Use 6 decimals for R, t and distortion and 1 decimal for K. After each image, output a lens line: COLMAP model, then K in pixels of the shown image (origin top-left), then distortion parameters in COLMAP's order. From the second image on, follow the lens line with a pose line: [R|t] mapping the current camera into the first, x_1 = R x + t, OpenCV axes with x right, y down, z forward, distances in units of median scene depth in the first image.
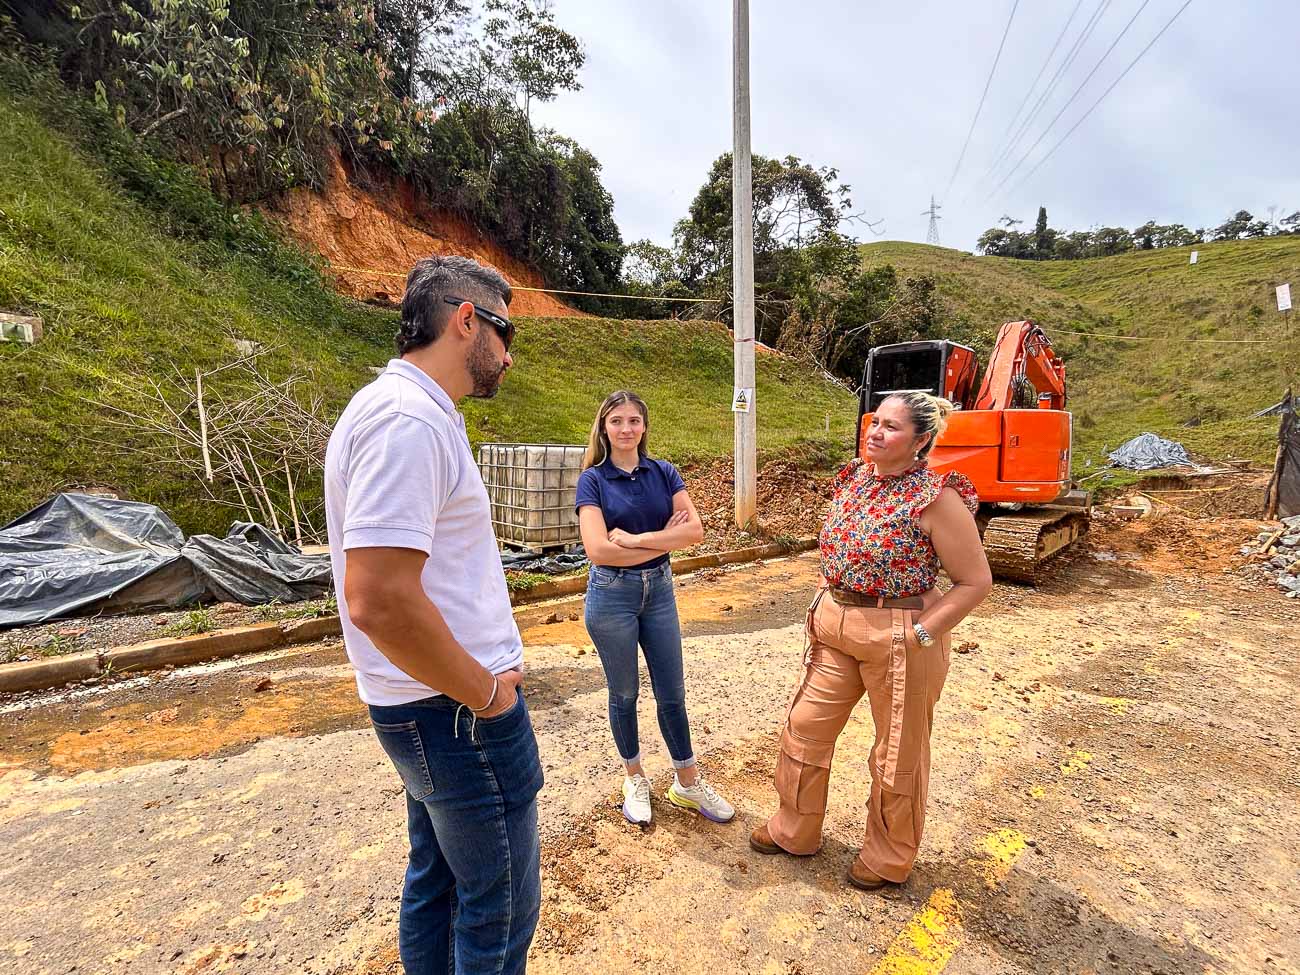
lens RADIAL K [[552.8, 0, 650.0], [0, 552.8, 487.5], [0, 0, 1]] dist [0.000935, -0.000075]
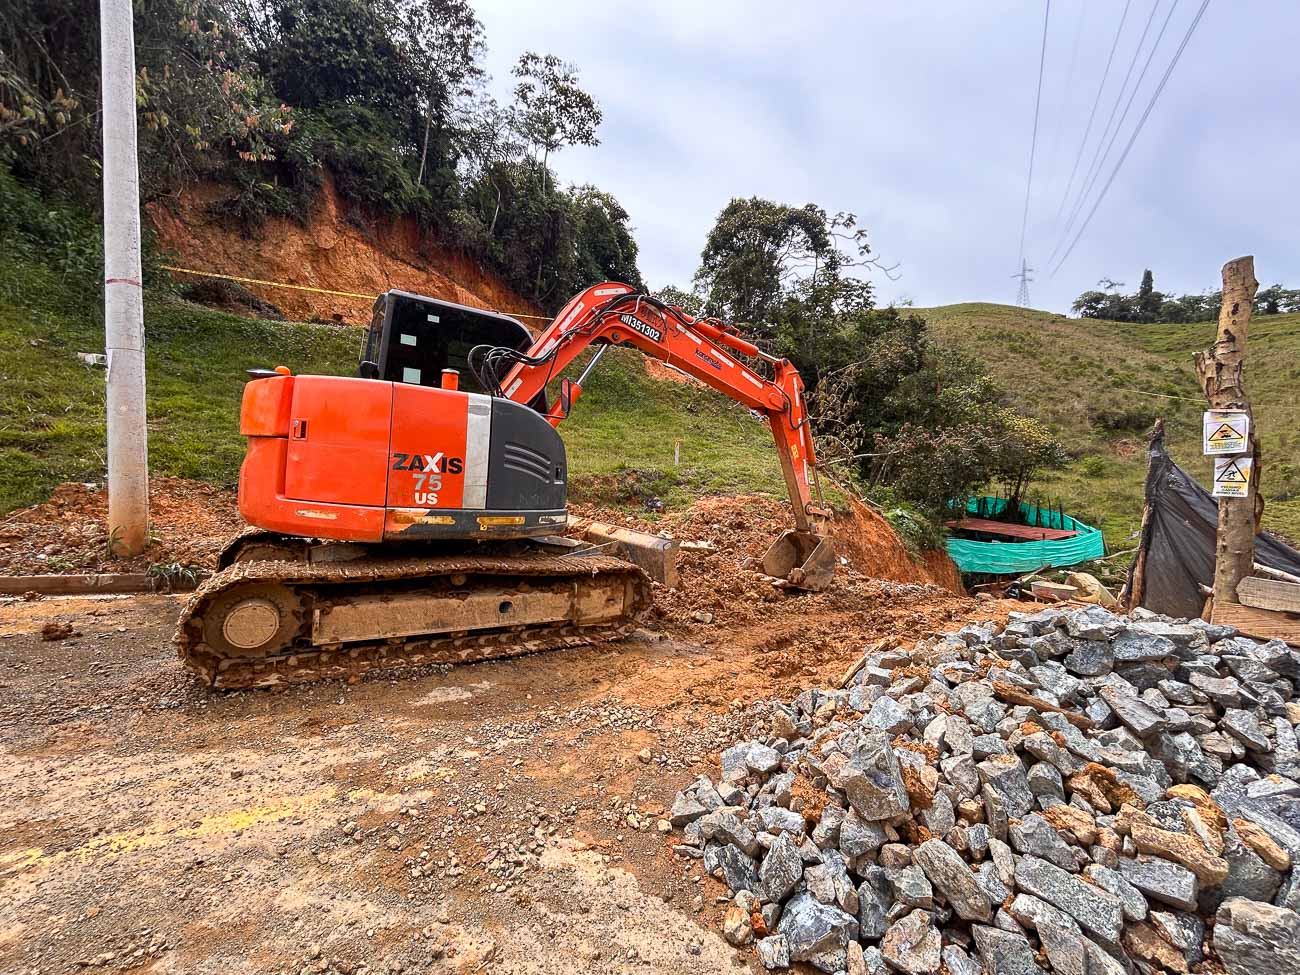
lens RADIAL K [[514.1, 0, 650.0], [0, 514.1, 487.5], [0, 0, 1]] dist [0.008835, -0.004279]
pose [[0.985142, 0.070192, -0.156740, 0.169472], [-0.081276, 0.994540, -0.065457, -0.002729], [0.151290, 0.077224, 0.985468, 0.081785]]
